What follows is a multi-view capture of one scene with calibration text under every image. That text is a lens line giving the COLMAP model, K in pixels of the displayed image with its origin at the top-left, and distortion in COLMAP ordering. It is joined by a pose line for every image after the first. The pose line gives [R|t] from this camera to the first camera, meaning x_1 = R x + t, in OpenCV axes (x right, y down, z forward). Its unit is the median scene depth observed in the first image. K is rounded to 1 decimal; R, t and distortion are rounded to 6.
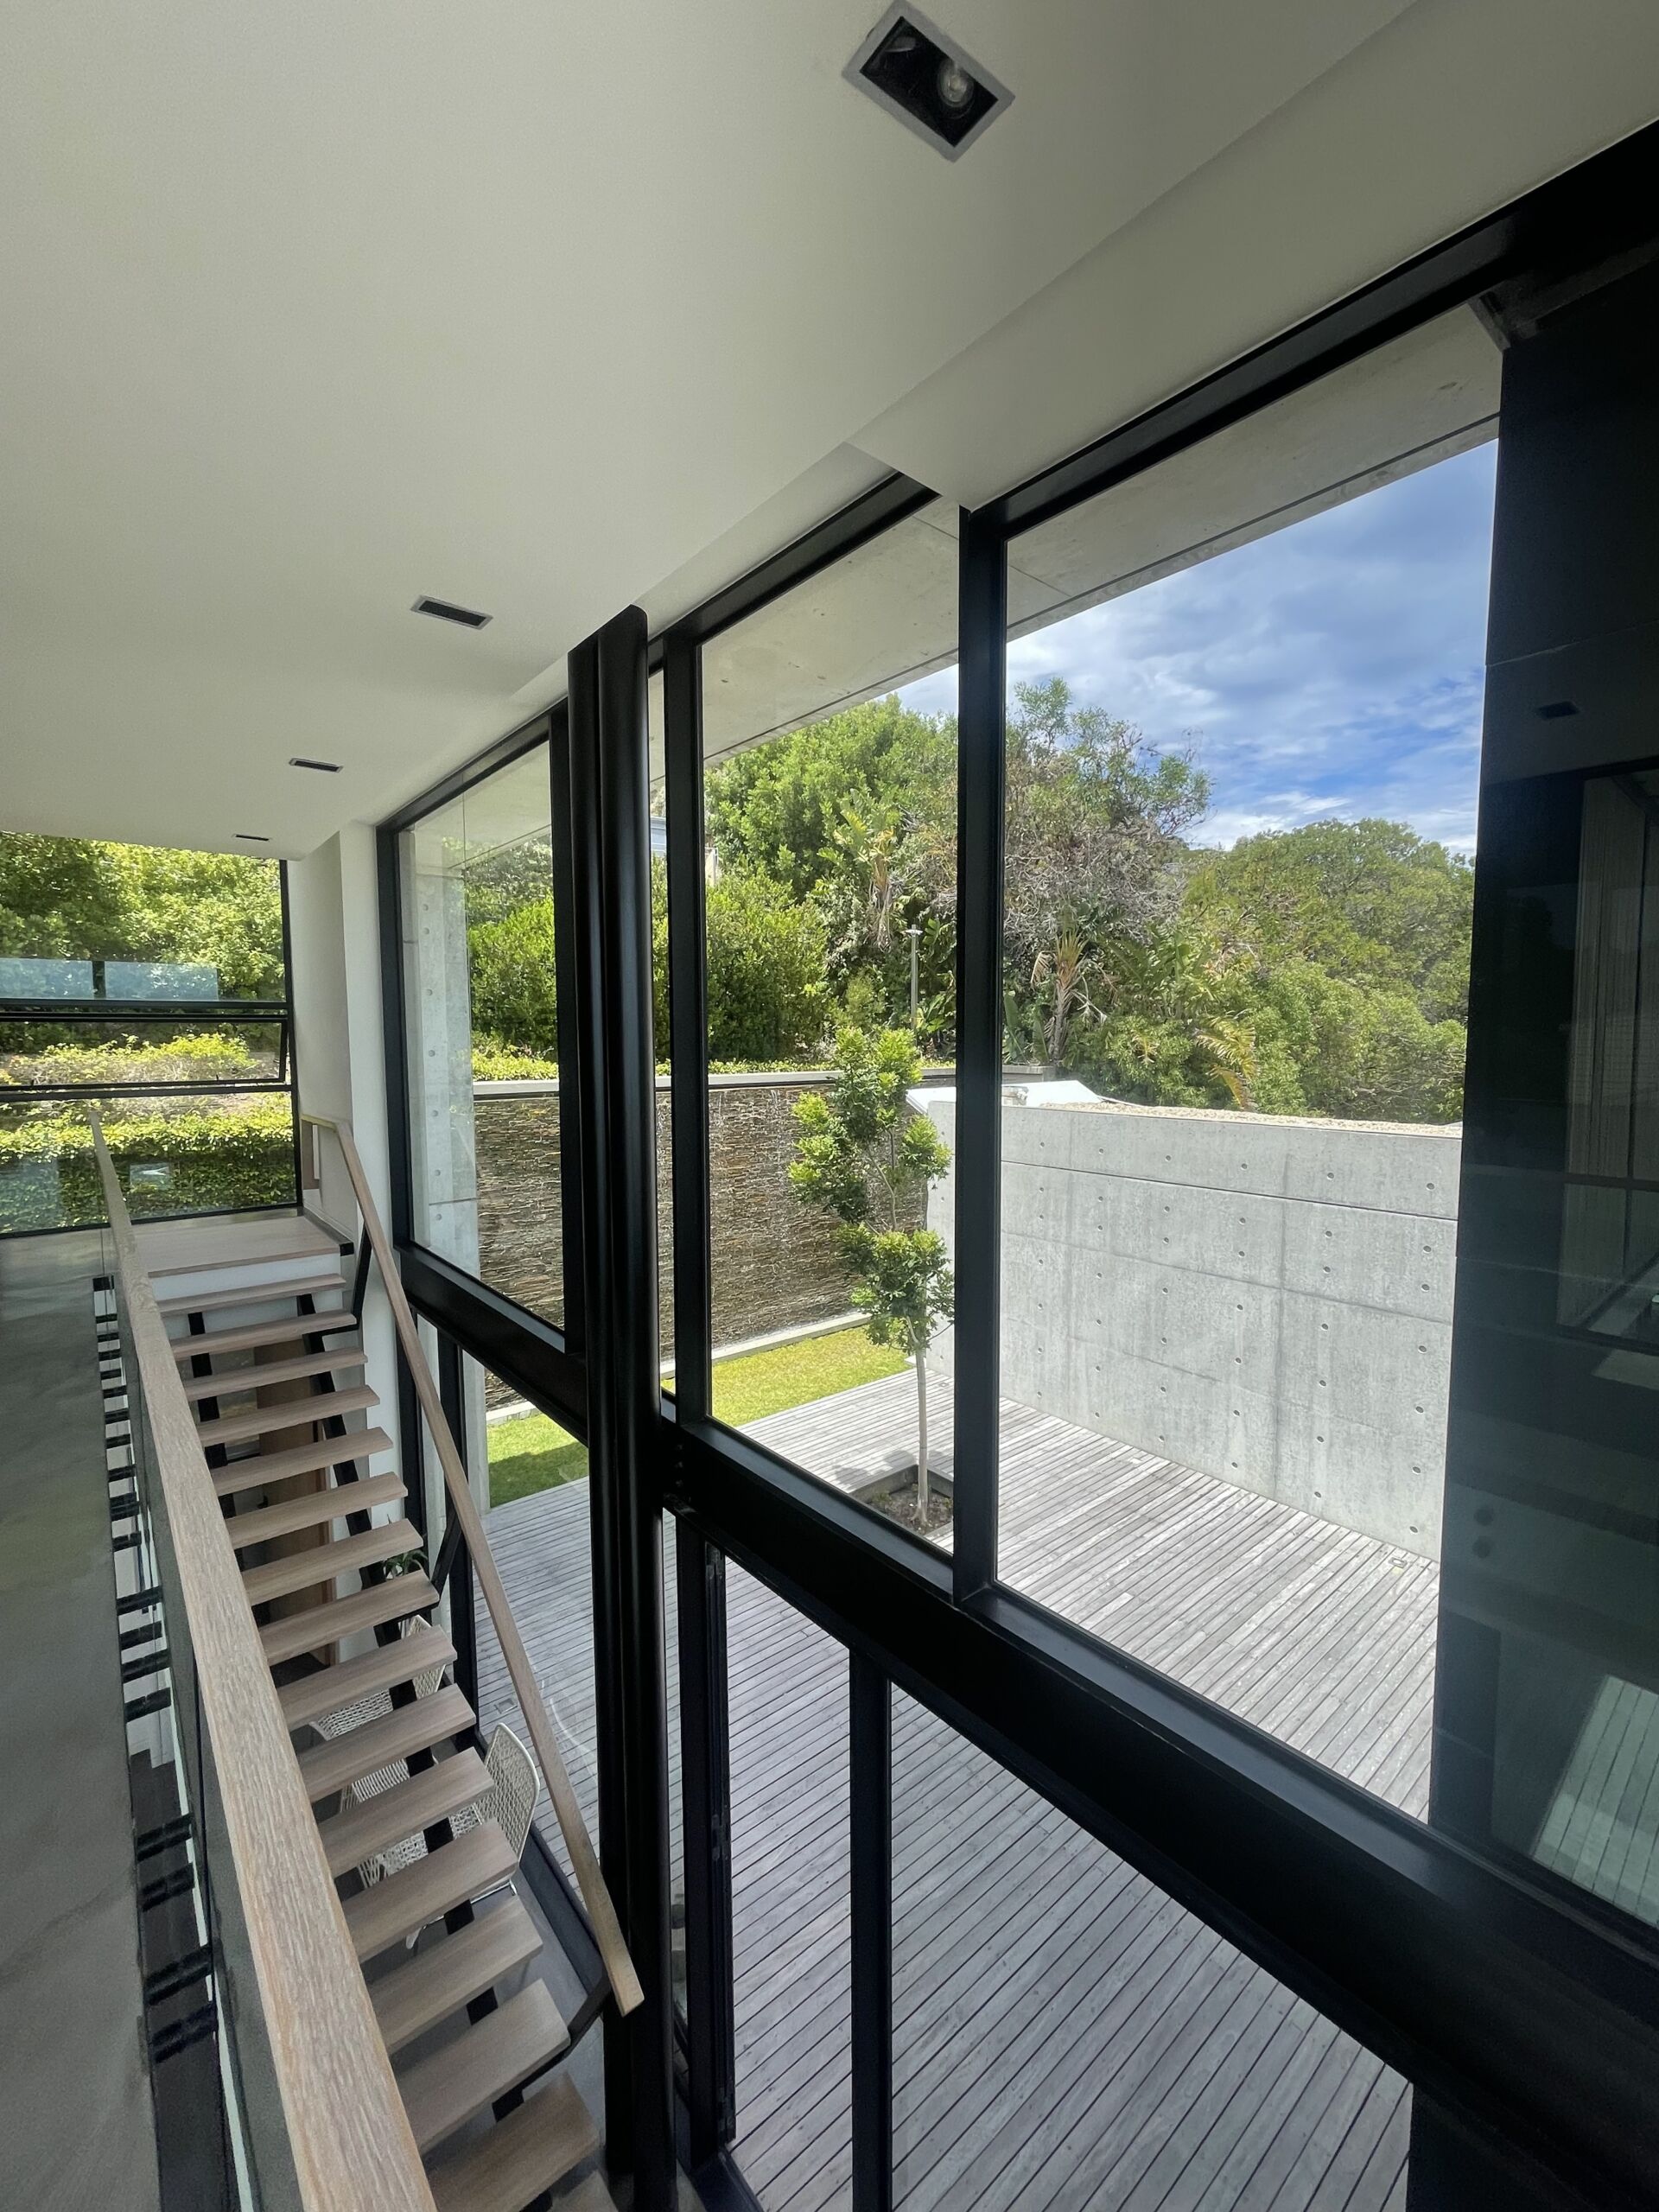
lens RADIAL K [[903.3, 0, 833.8], [0, 903.3, 1105.5], [0, 0, 1]] dist [0.001065, 0.000097]
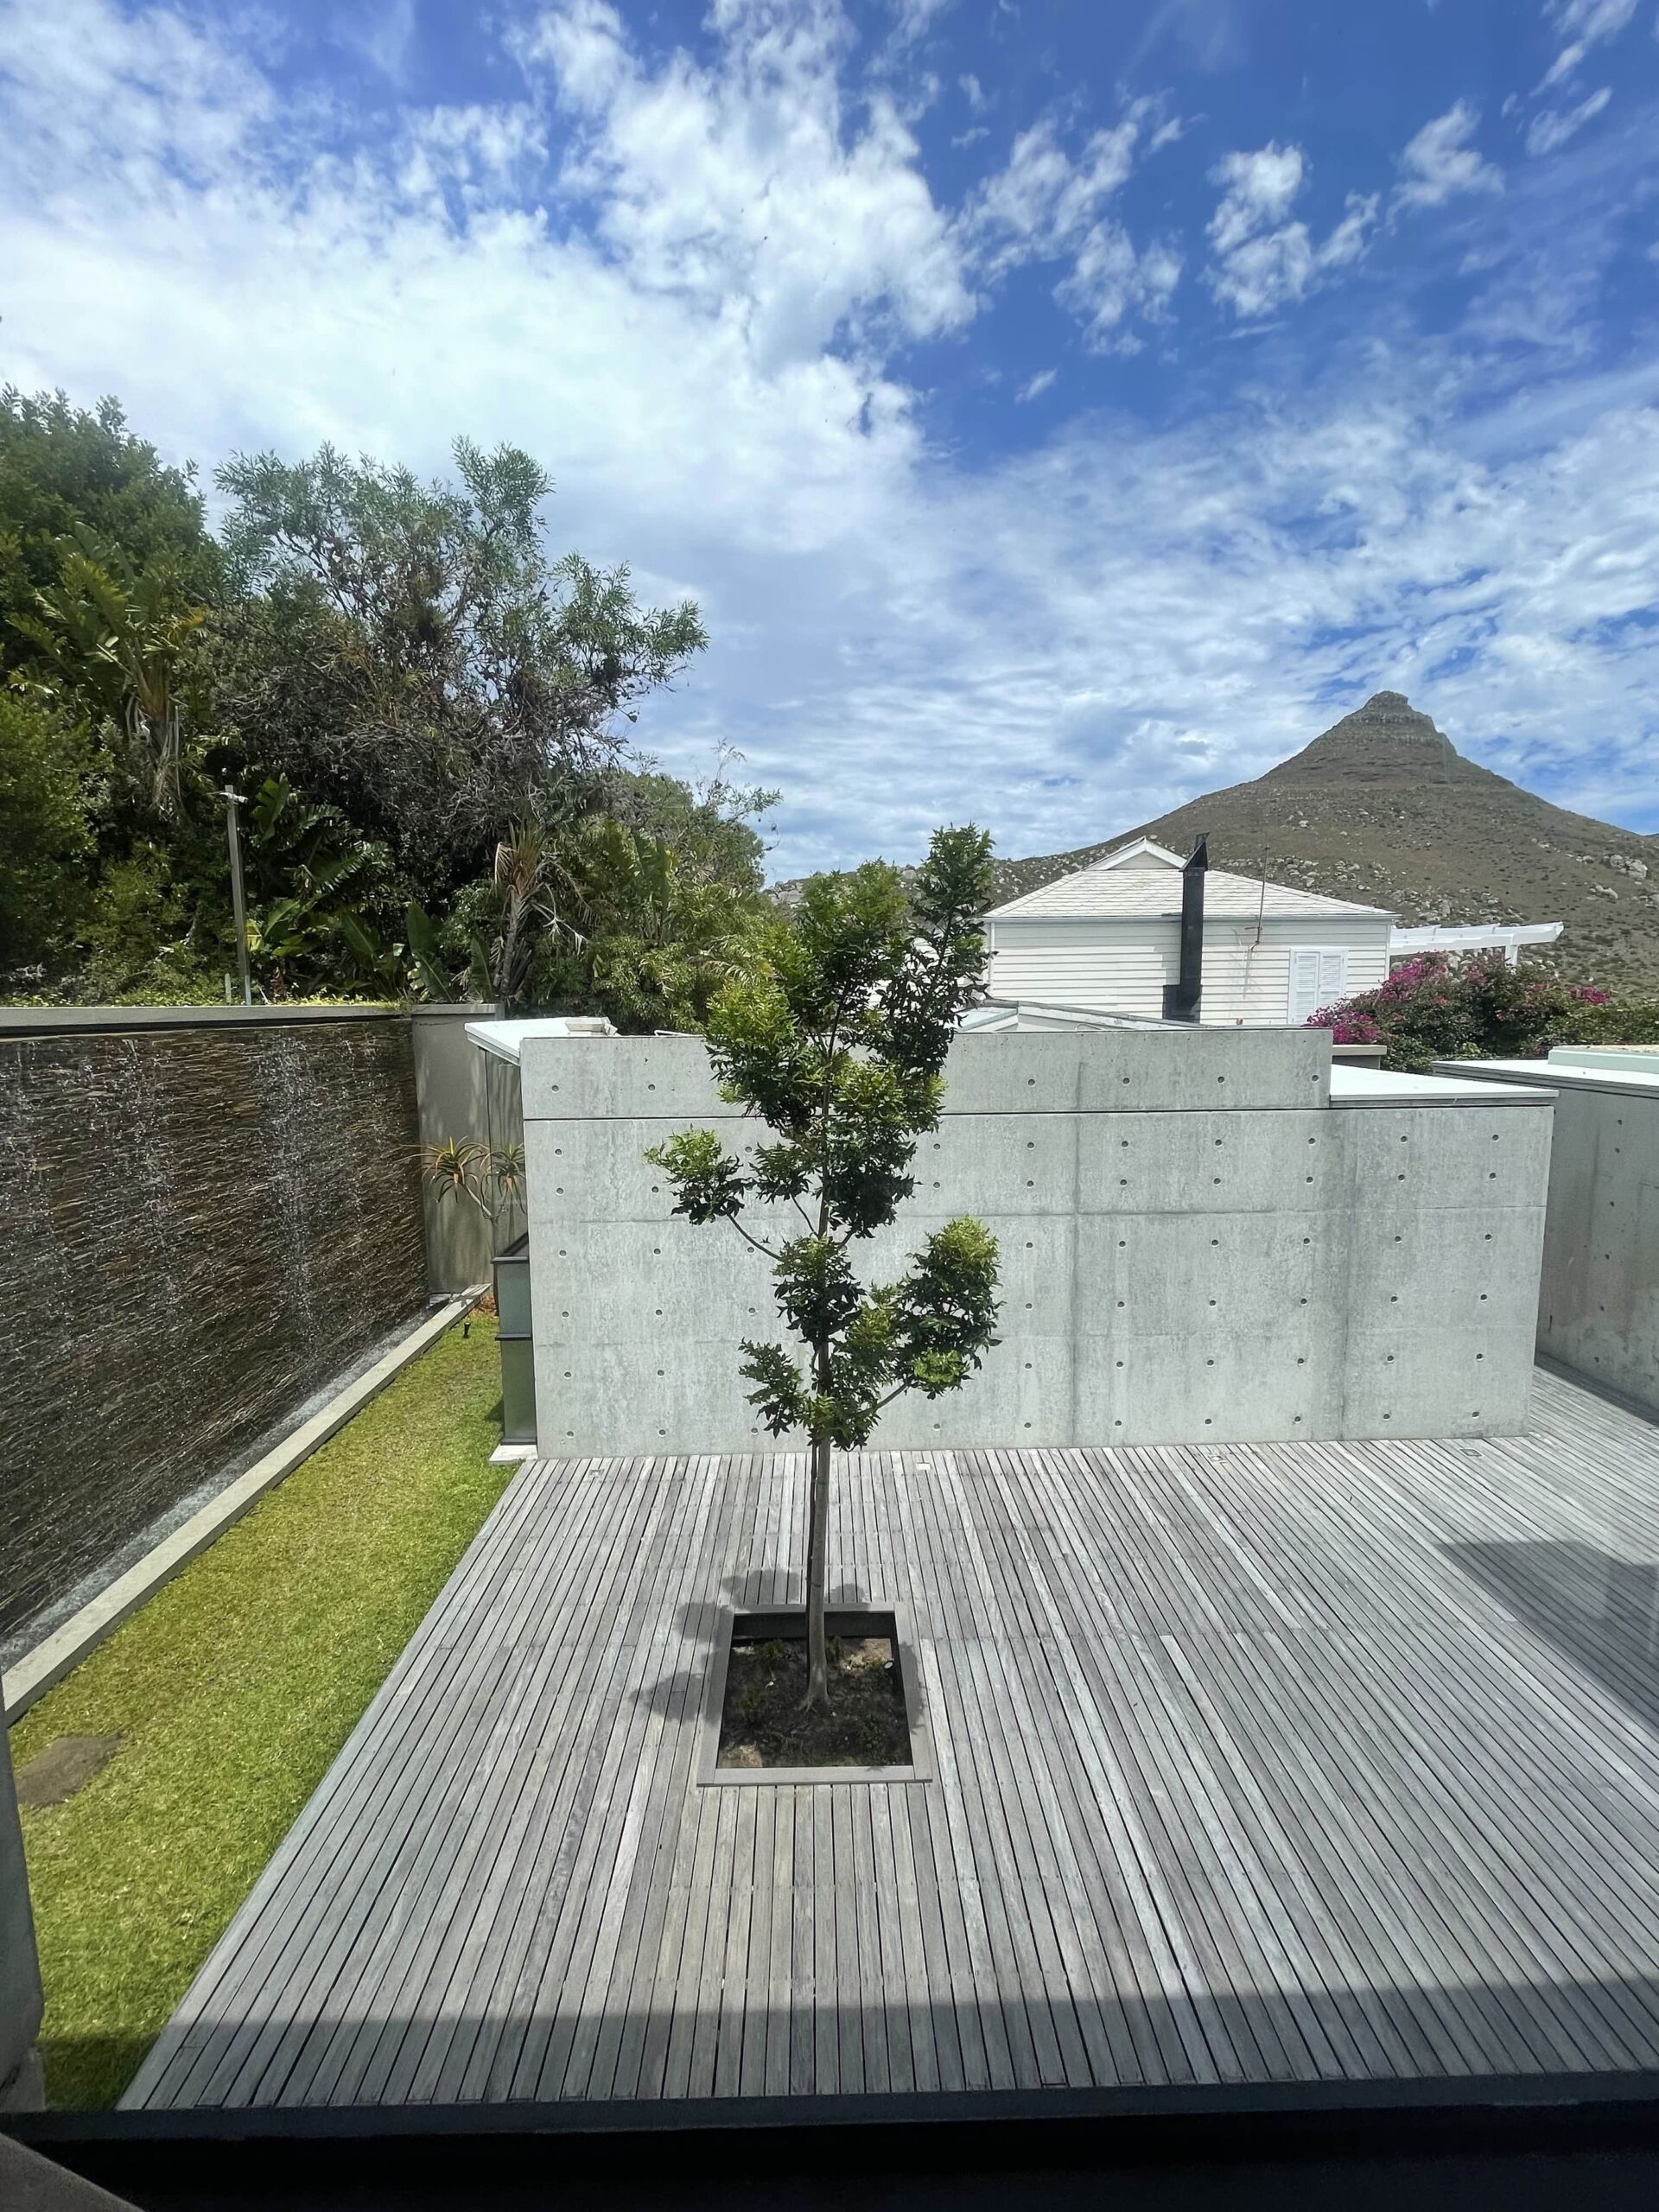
lens RADIAL K [[903.3, 0, 826.7], [0, 903.3, 1105.5], [0, 0, 1]] dist [0.001065, 0.000097]
pose [[0.631317, -0.092026, 0.770045, -0.329721], [0.067567, 0.995686, 0.063597, 0.021537], [-0.772576, 0.011880, 0.634811, 0.603648]]
